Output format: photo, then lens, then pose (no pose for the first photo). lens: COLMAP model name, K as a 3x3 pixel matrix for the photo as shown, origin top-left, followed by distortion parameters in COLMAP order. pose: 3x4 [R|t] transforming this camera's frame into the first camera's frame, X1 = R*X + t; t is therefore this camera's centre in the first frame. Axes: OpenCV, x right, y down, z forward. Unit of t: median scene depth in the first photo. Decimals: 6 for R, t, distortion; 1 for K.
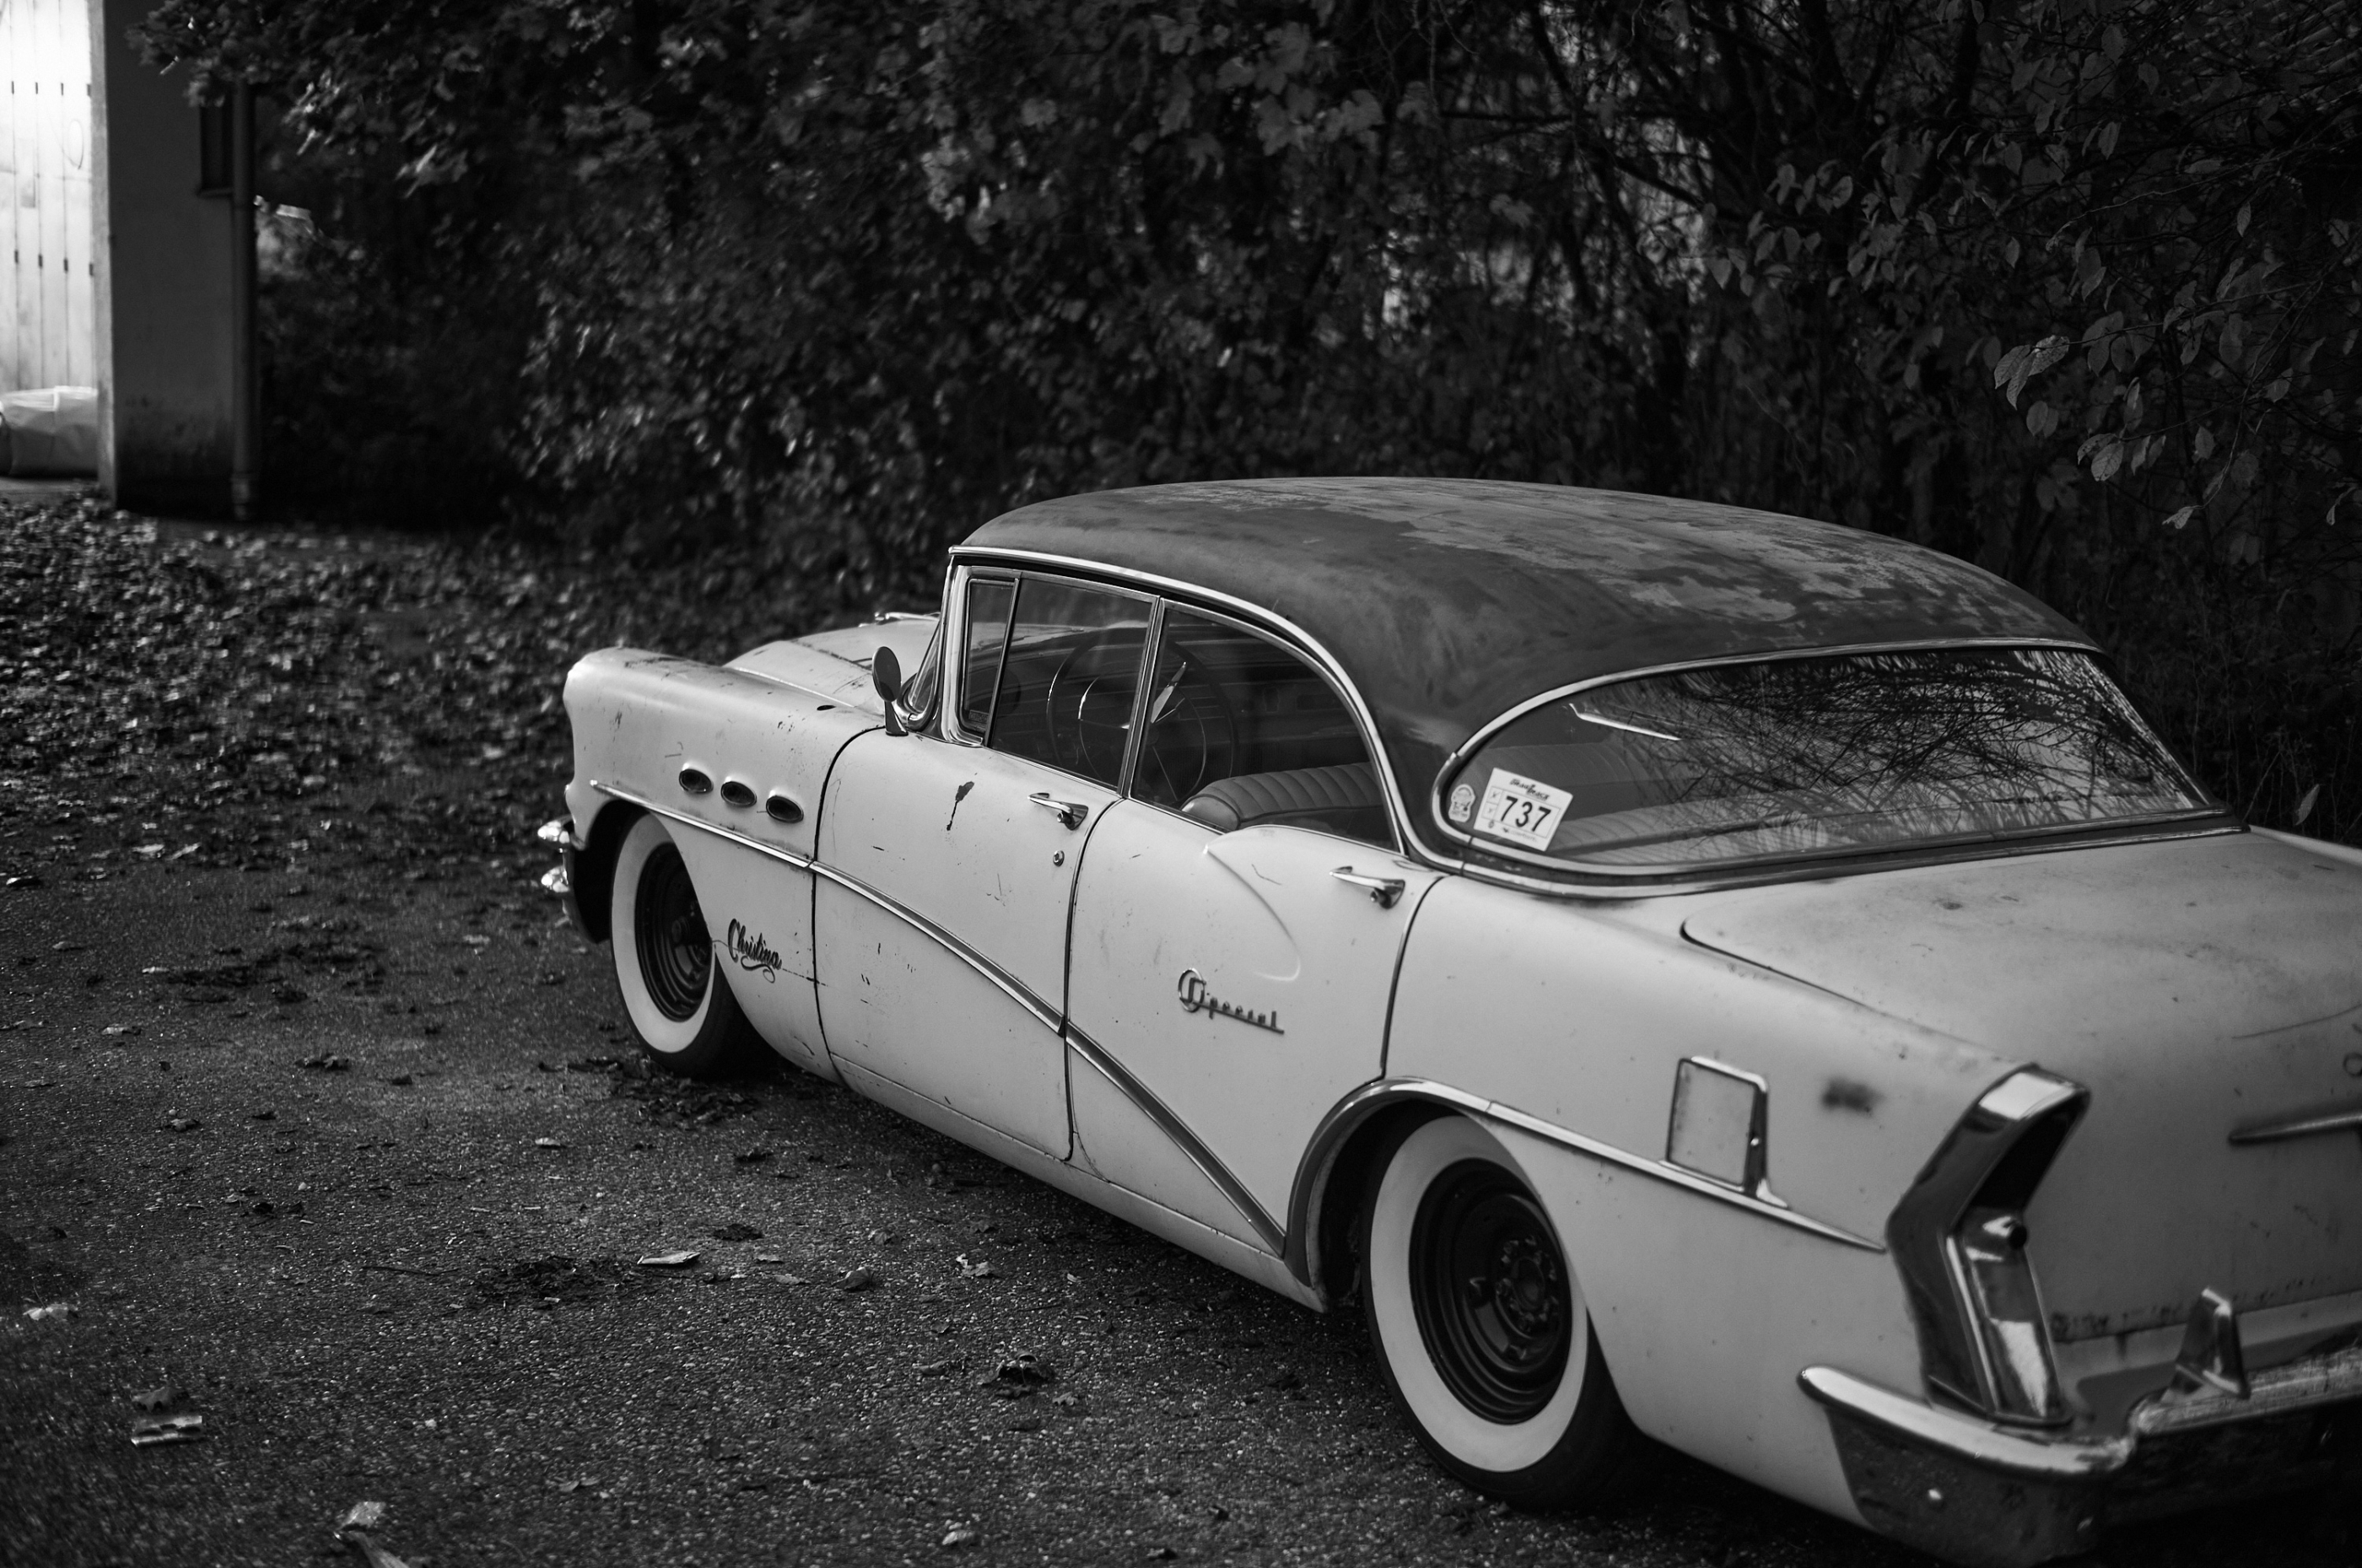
lens RADIAL K [[3484.6, 0, 1190.1], [0, 3484.6, 833.9], [0, 0, 1]] dist [0.018196, 0.016680]
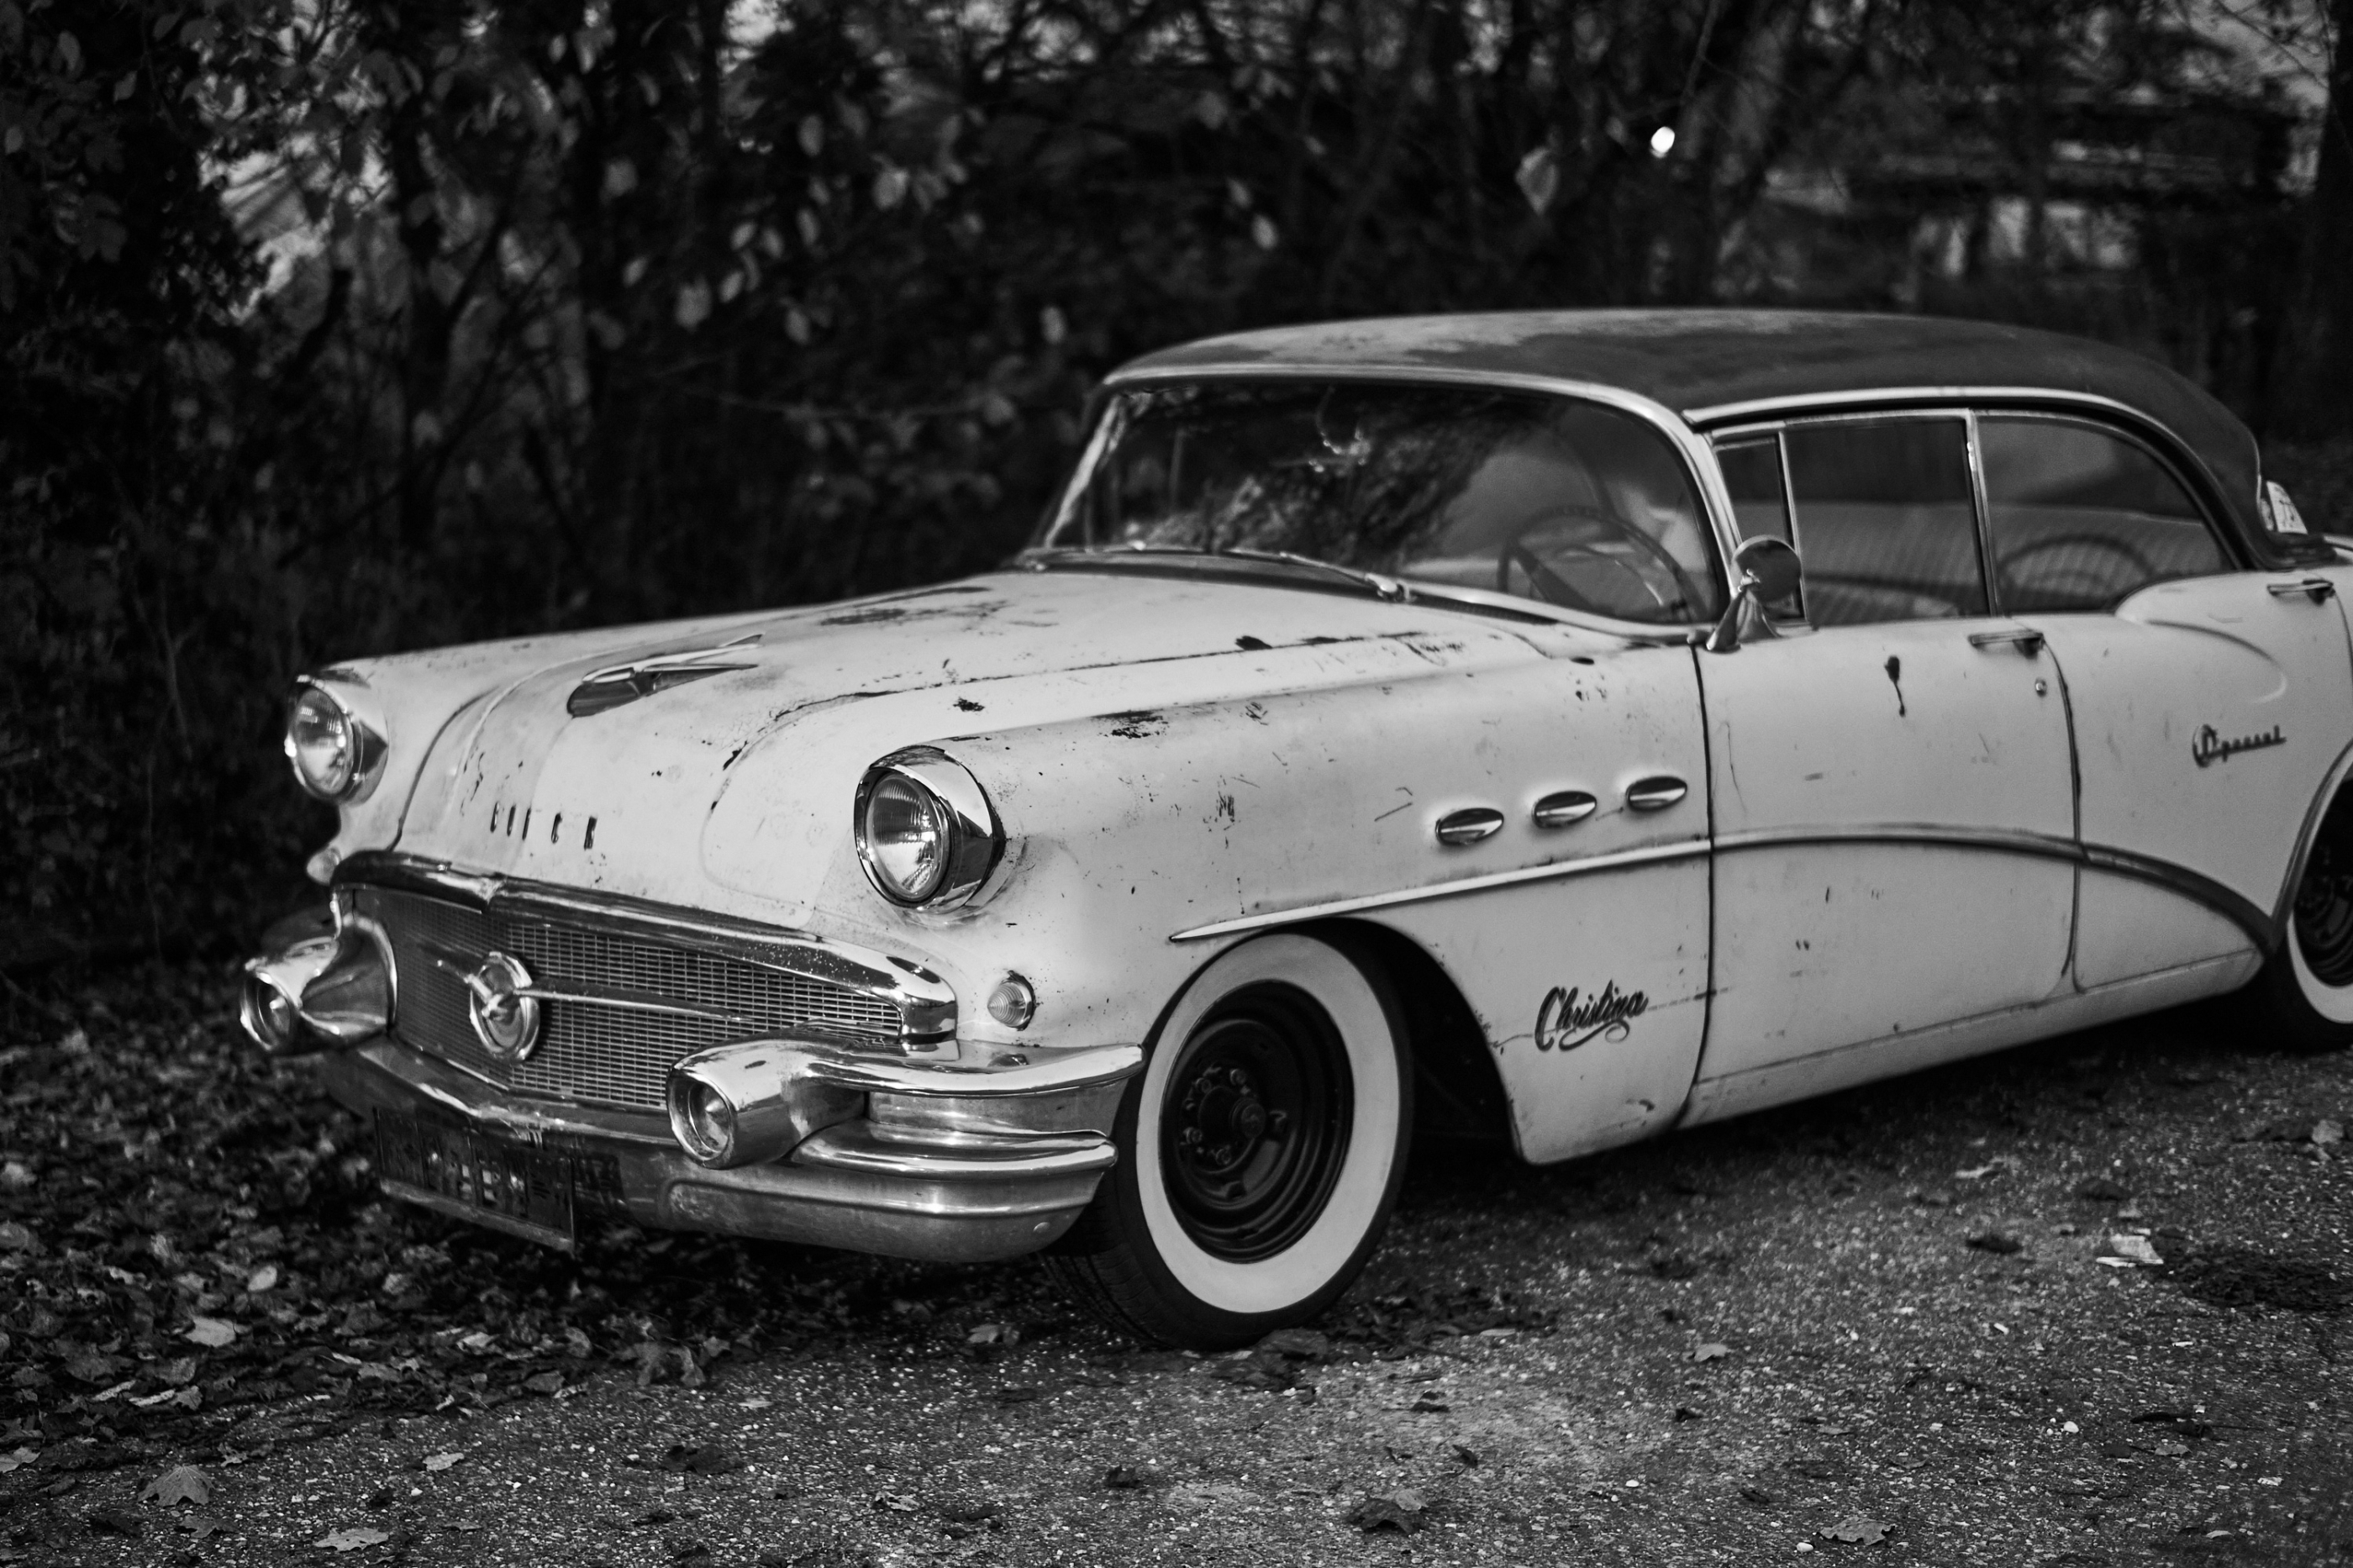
lens RADIAL K [[3608.4, 0, 1176.5], [0, 3608.4, 784.0], [0, 0, 1]] dist [0.012728, 0.033116]
pose [[-0.174901, -0.142863, 0.974166, -1.028521], [0.184225, 0.967195, 0.174917, -0.196030], [-0.967197, 0.210059, -0.142844, 1.469431]]
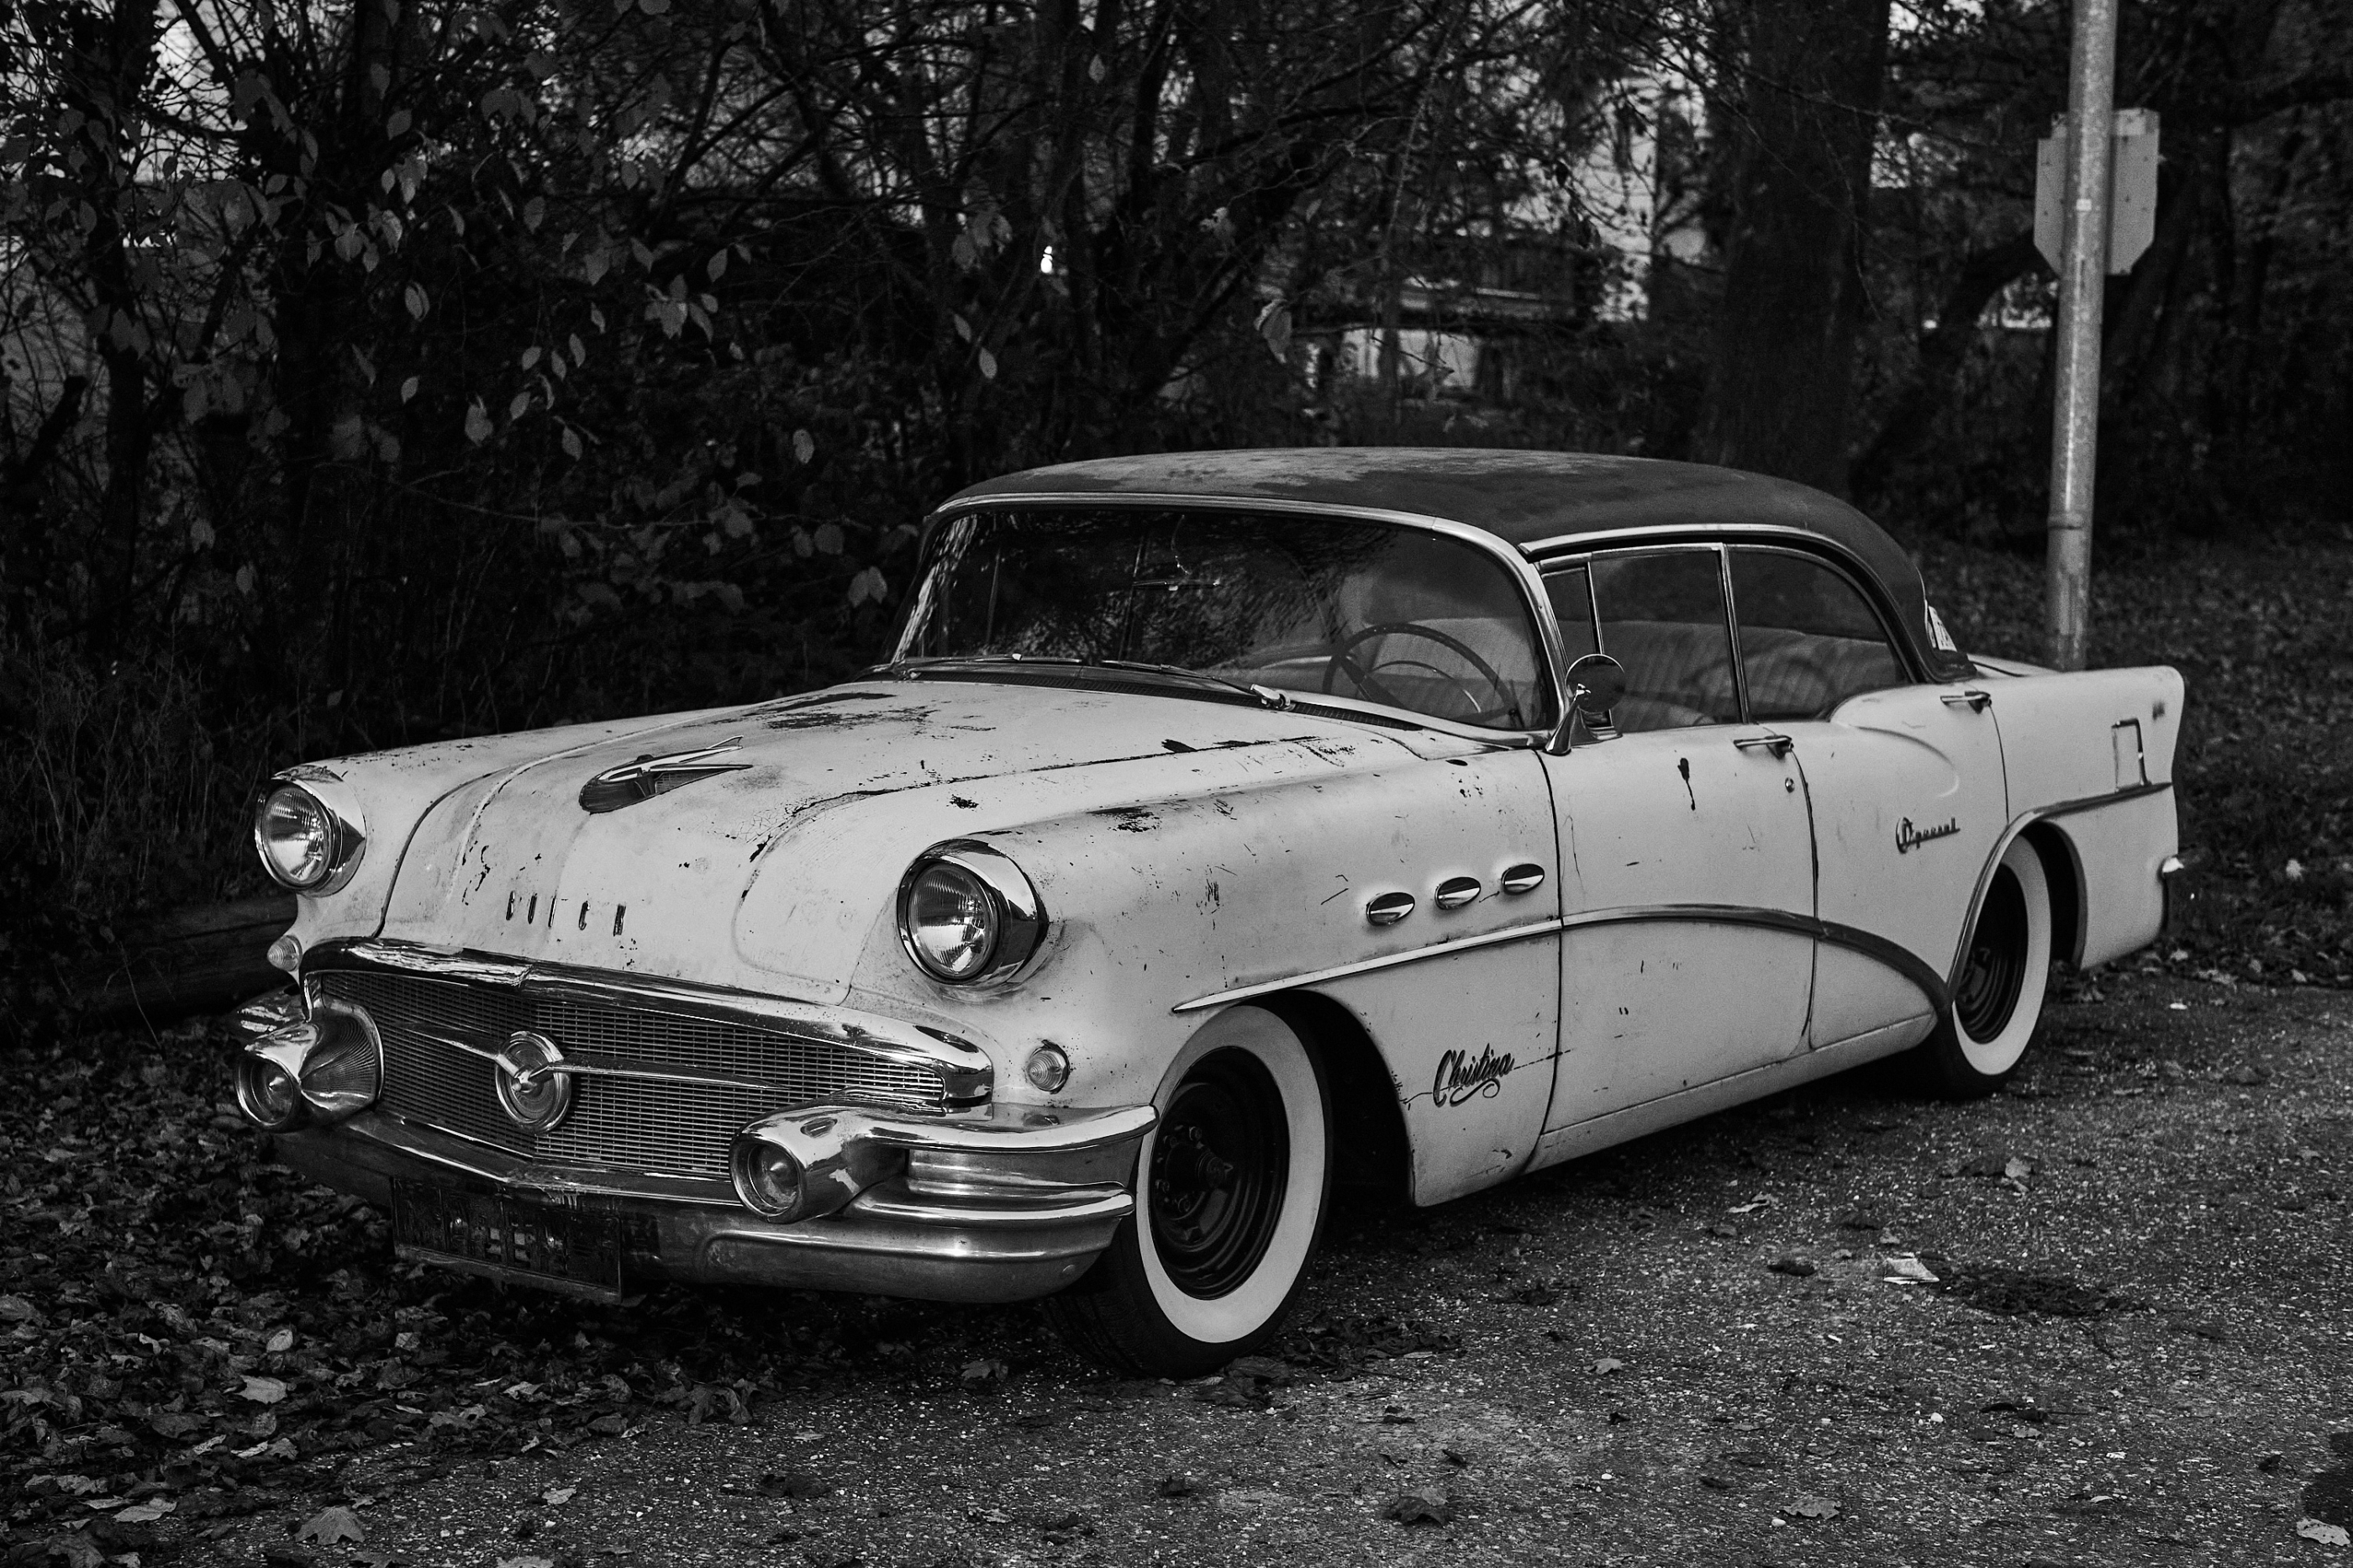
lens RADIAL K [[3471.4, 0, 1185.6], [0, 3471.4, 833.8], [0, 0, 1]] dist [0.018196, 0.016680]
pose [[-0.352458, -0.131960, 0.926477, -1.052343], [0.152946, 0.968574, 0.196141, -0.236263], [-0.923245, 0.210832, -0.321199, 1.633886]]
